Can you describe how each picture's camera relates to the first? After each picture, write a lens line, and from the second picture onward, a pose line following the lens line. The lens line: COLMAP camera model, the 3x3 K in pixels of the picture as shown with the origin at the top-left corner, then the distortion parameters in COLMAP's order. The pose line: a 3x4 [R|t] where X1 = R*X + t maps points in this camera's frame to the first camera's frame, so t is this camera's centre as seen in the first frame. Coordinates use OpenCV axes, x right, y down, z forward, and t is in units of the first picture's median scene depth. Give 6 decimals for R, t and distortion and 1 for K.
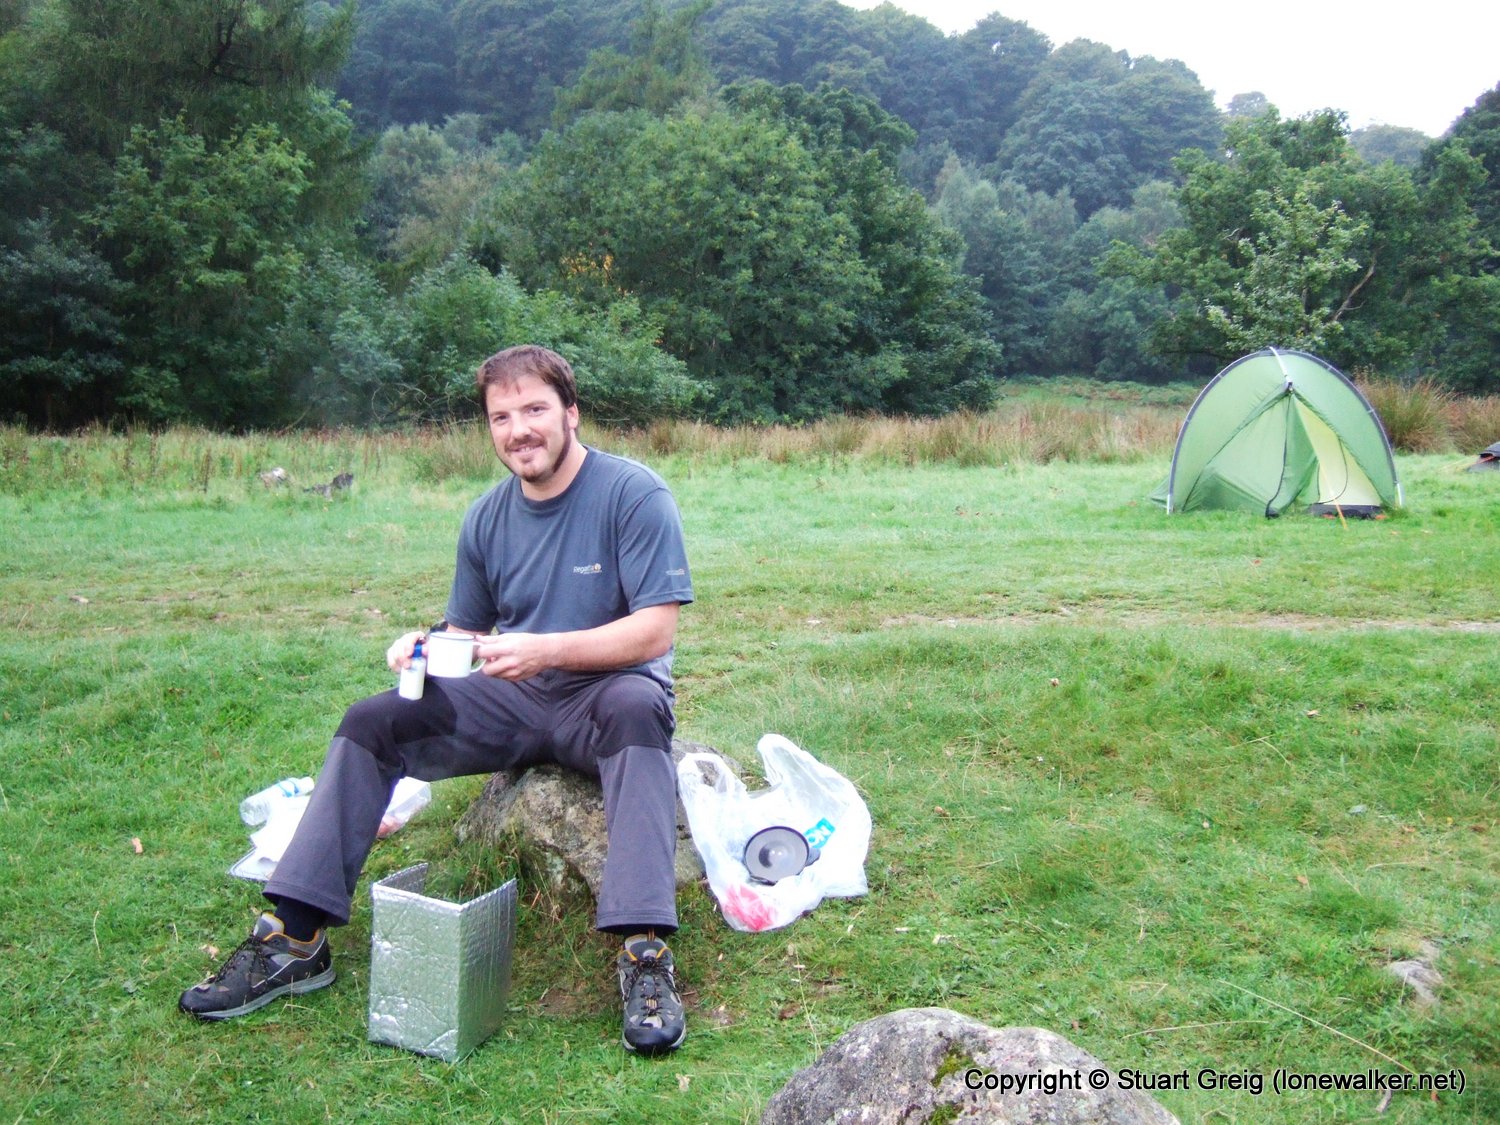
lens RADIAL K [[1575.7, 0, 760.3], [0, 1575.7, 564.1], [0, 0, 1]] dist [-0.049746, 0.000000]
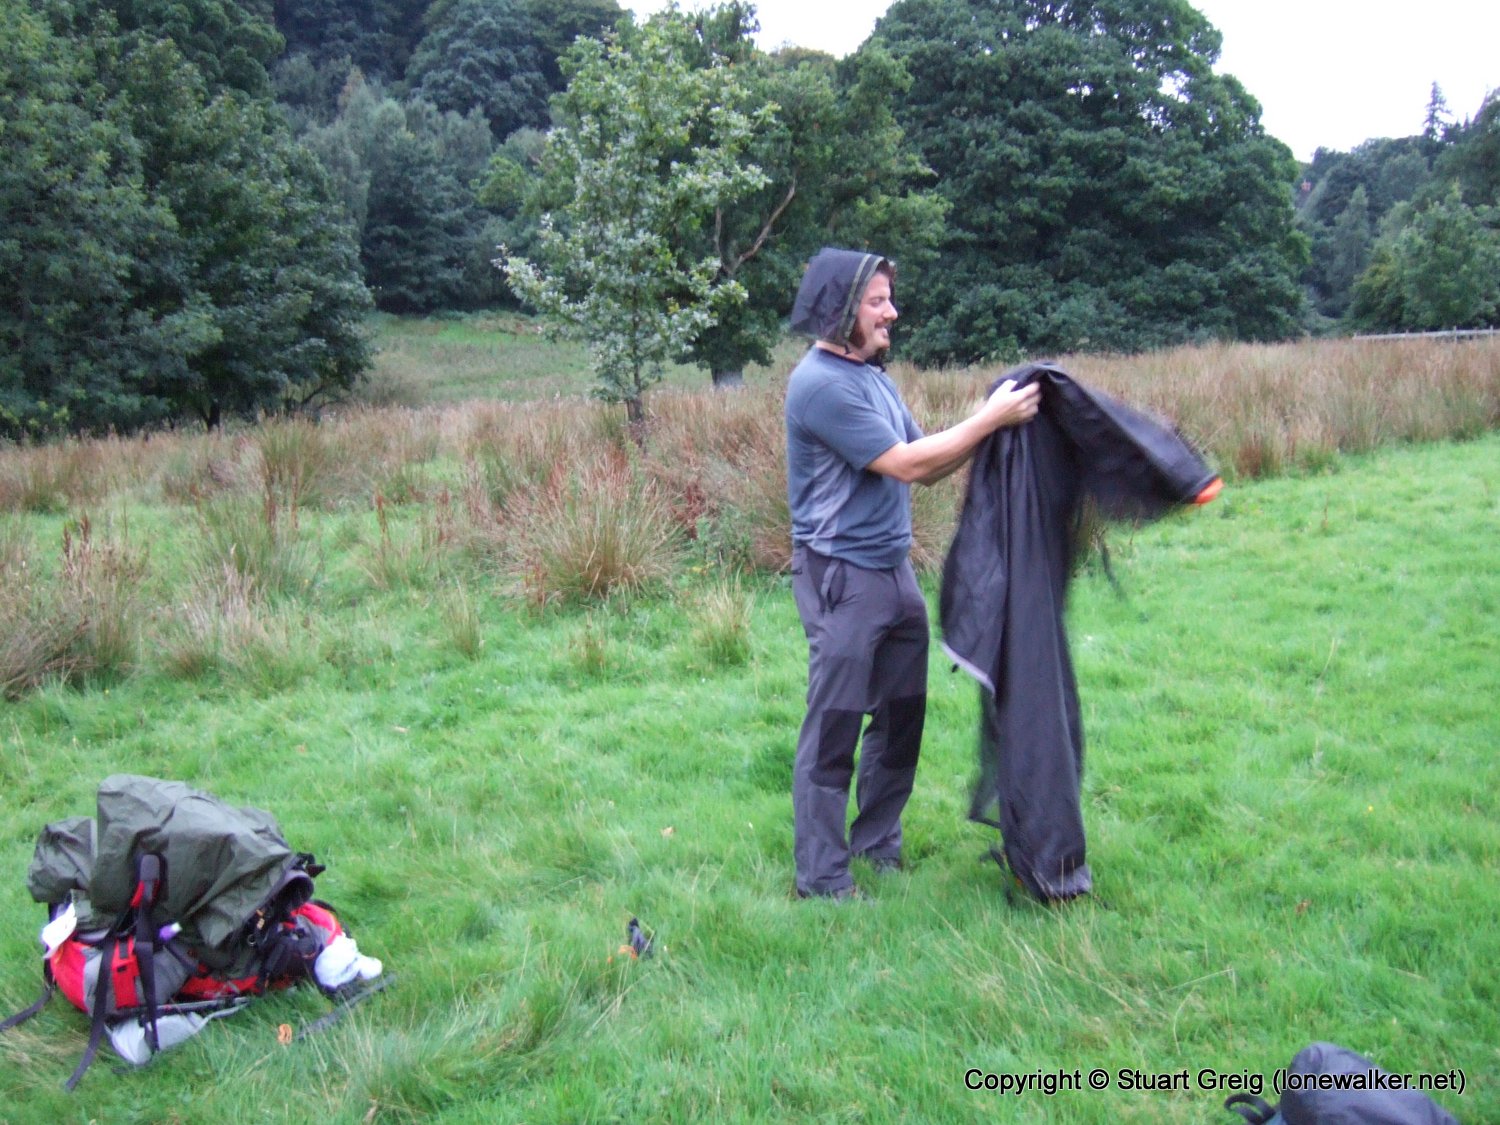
lens RADIAL K [[1575.7, 0, 742.8], [0, 1575.7, 557.9], [0, 0, 1]] dist [-0.049746, 0.000000]
pose [[0.943975, -0.078079, 0.320646, 0.074506], [0.064740, 0.996543, 0.052072, -0.034832], [-0.323603, -0.028397, 0.945767, 0.189252]]
